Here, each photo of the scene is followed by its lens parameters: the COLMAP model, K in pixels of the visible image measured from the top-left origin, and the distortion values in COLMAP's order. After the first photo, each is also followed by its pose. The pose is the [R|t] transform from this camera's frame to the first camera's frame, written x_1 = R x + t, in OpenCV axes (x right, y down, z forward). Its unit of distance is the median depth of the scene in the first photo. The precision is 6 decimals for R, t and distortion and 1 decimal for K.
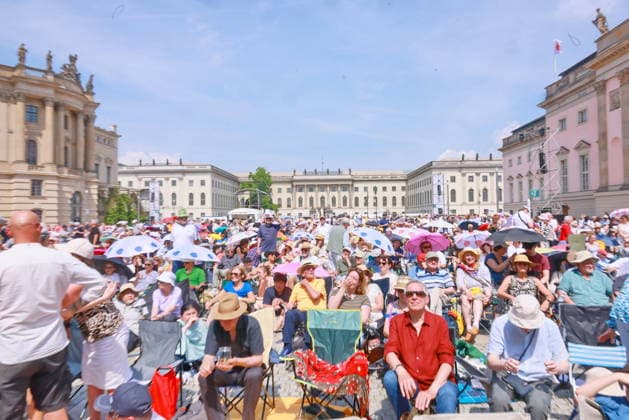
lens RADIAL K [[432.1, 0, 316.6], [0, 432.1, 205.5], [0, 0, 1]] dist [0.006153, -0.002323]
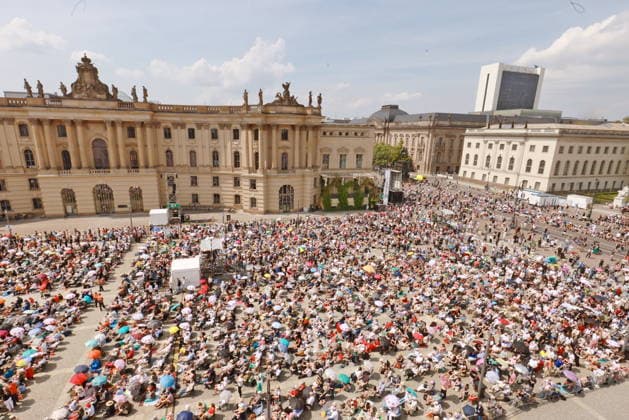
lens RADIAL K [[305.7, 0, 302.4], [0, 305.7, 210.4], [0, 0, 1]] dist [0.001551, 0.000156]
pose [[0.354947, 0.243894, -0.902512, 1.335834], [-0.007969, 0.966125, 0.257950, -0.714195], [0.934853, -0.084366, 0.344867, 2.307881]]
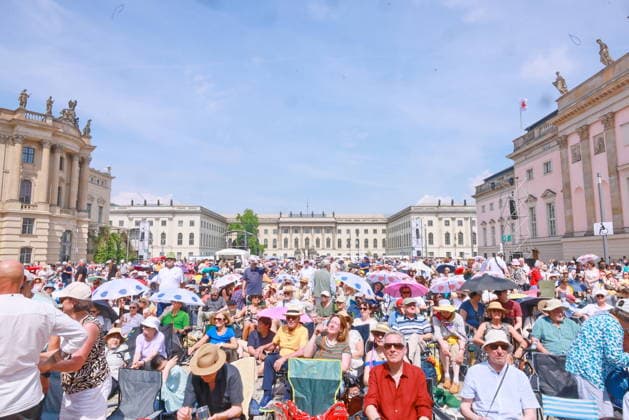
lens RADIAL K [[412.1, 0, 315.6], [0, 412.1, 208.2], [0, 0, 1]] dist [0.007685, -0.004485]
pose [[0.999330, 0.015103, 0.033331, 0.000440], [-0.011950, 0.995607, -0.092863, -0.002021], [-0.034587, 0.092403, 0.995121, 0.000175]]
